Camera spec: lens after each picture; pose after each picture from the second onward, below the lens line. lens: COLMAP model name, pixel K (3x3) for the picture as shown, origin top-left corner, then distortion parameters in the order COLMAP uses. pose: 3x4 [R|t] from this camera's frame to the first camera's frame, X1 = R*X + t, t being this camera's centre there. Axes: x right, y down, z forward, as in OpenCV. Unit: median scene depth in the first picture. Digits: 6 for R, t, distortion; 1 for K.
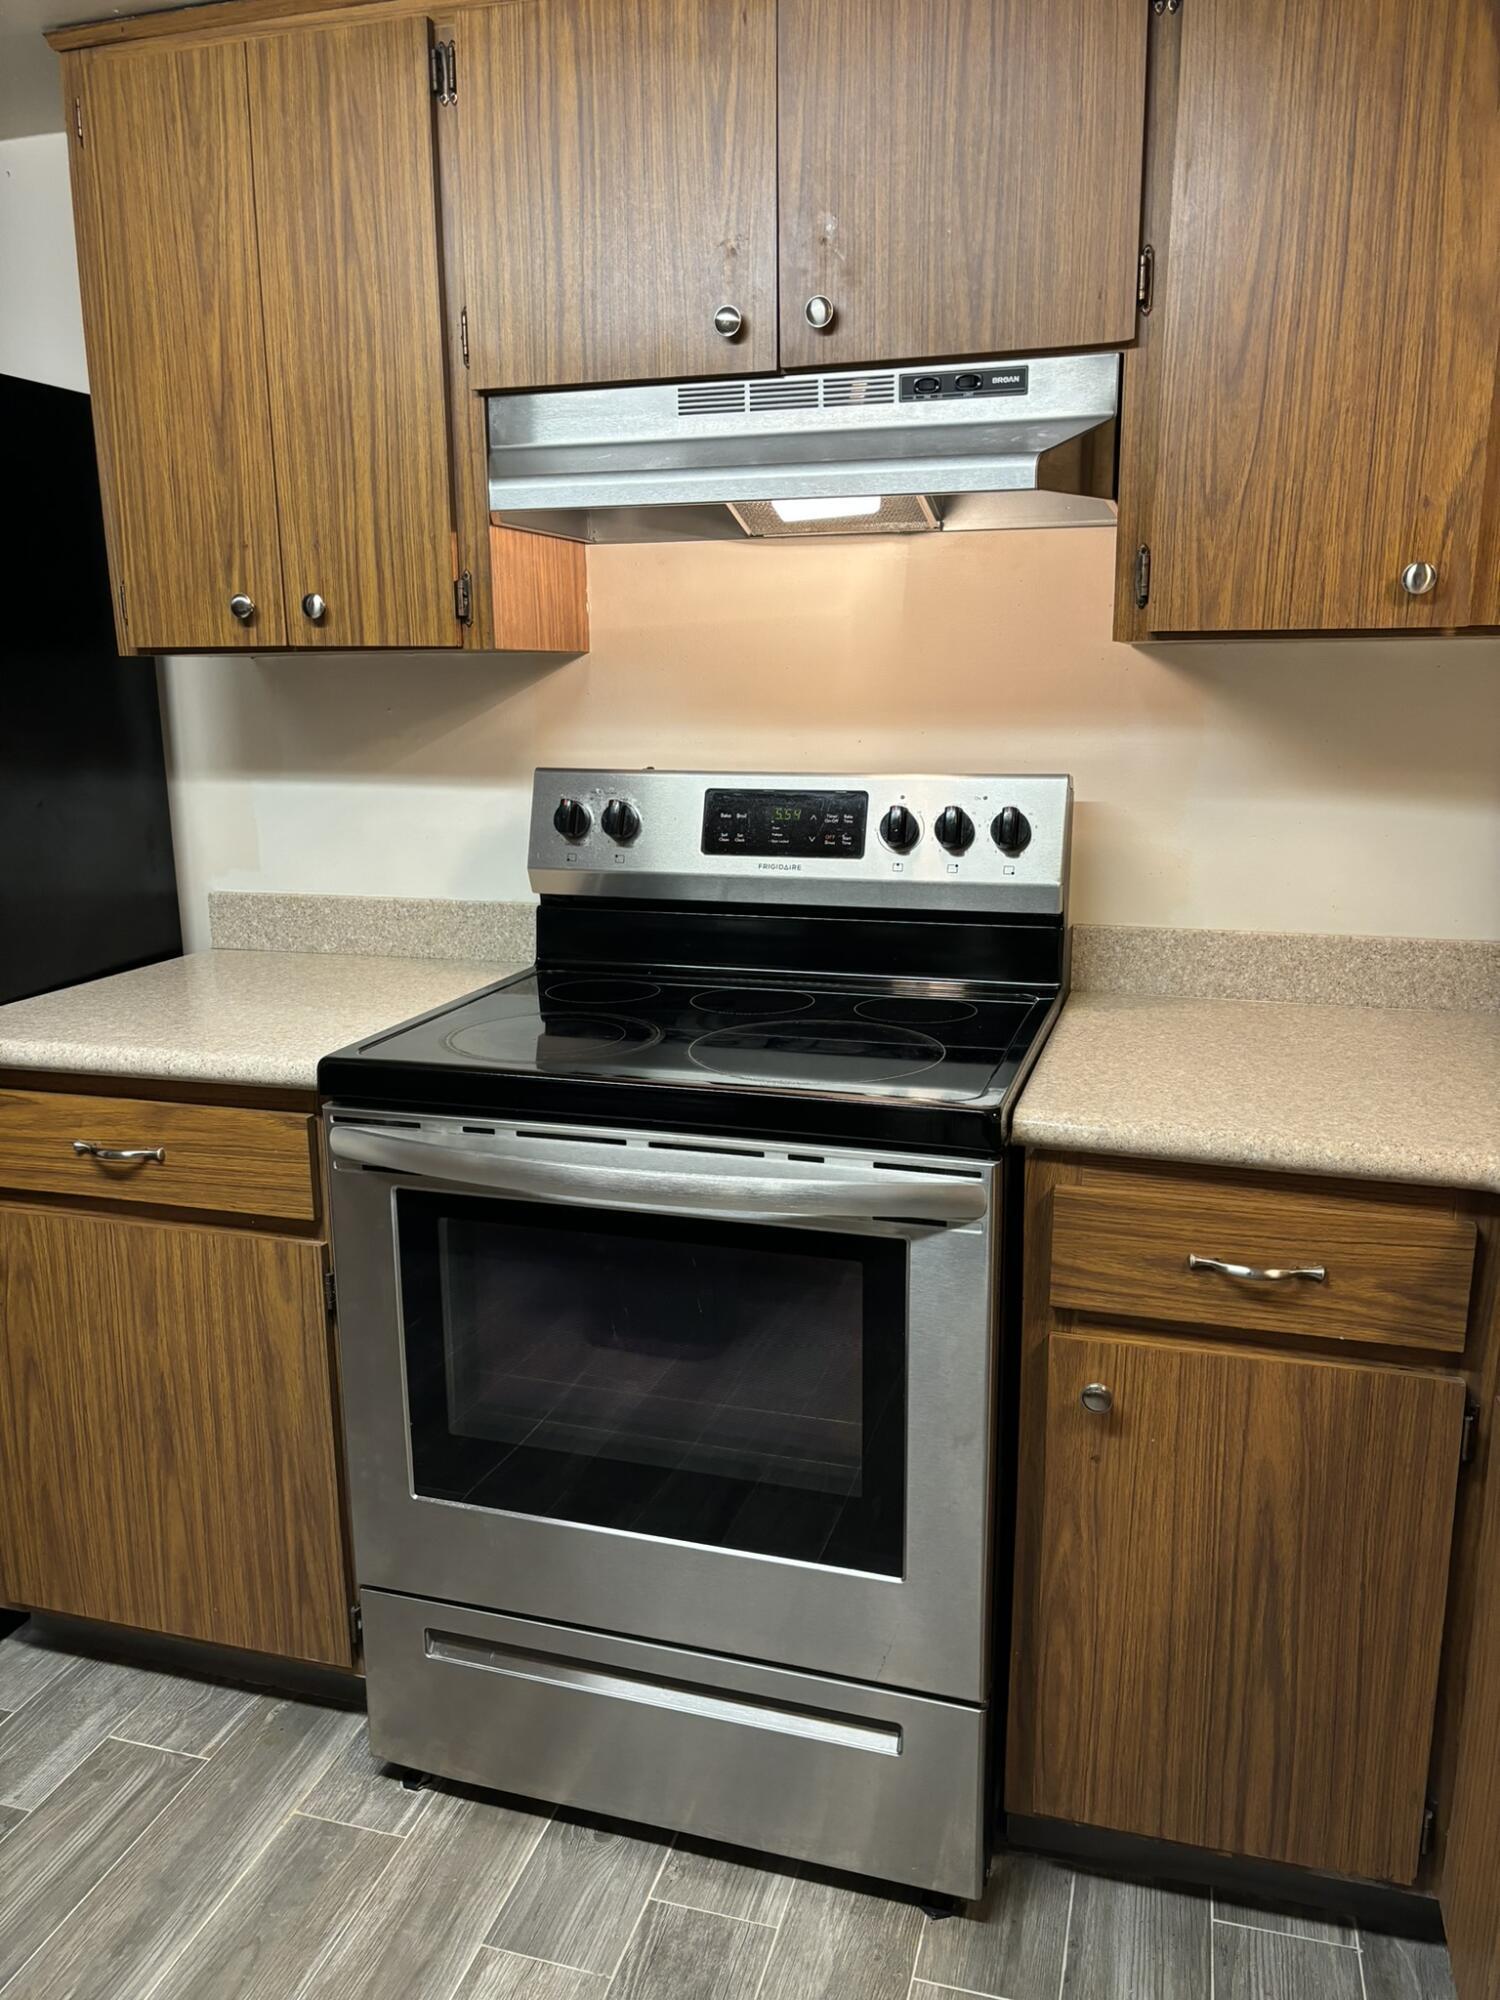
lens RADIAL K [[1473.4, 0, 750.0], [0, 1473.4, 1000.0], [0, 0, 1]] dist [0.059581, -0.066438]
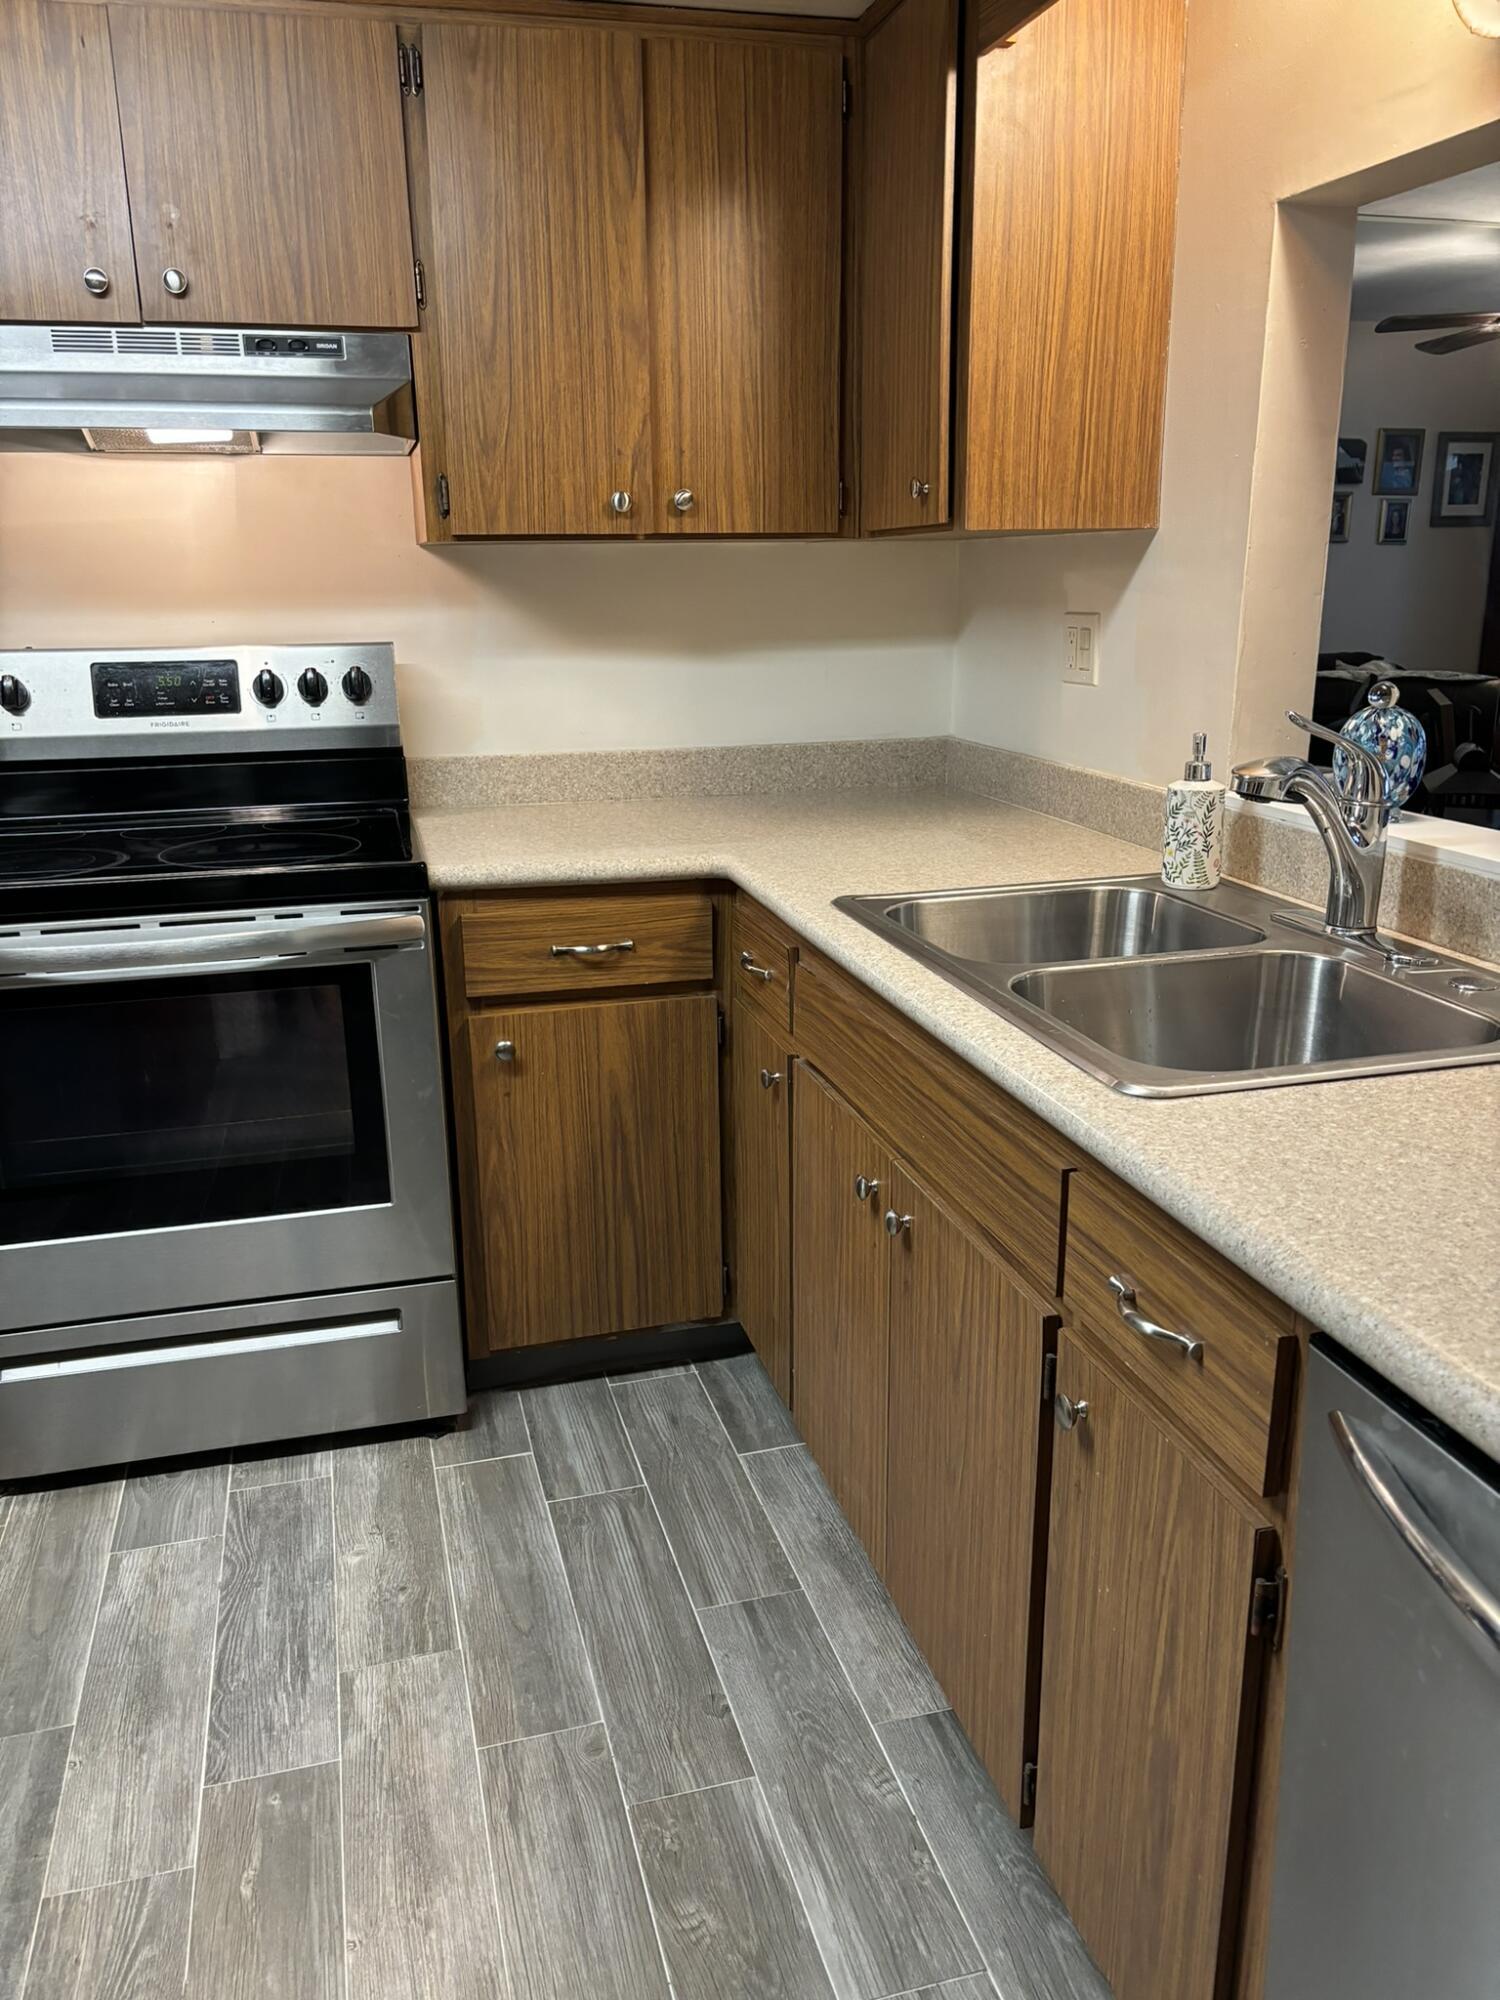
lens RADIAL K [[1555.8, 0, 750.0], [0, 1555.8, 1000.0], [0, 0, 1]] dist [-0.003550, -0.017207]
pose [[0.845647, -0.140566, 0.514900, -0.335829], [0.117285, 0.990057, 0.077659, 0.115498], [-0.520697, -0.005282, 0.853725, -0.439713]]
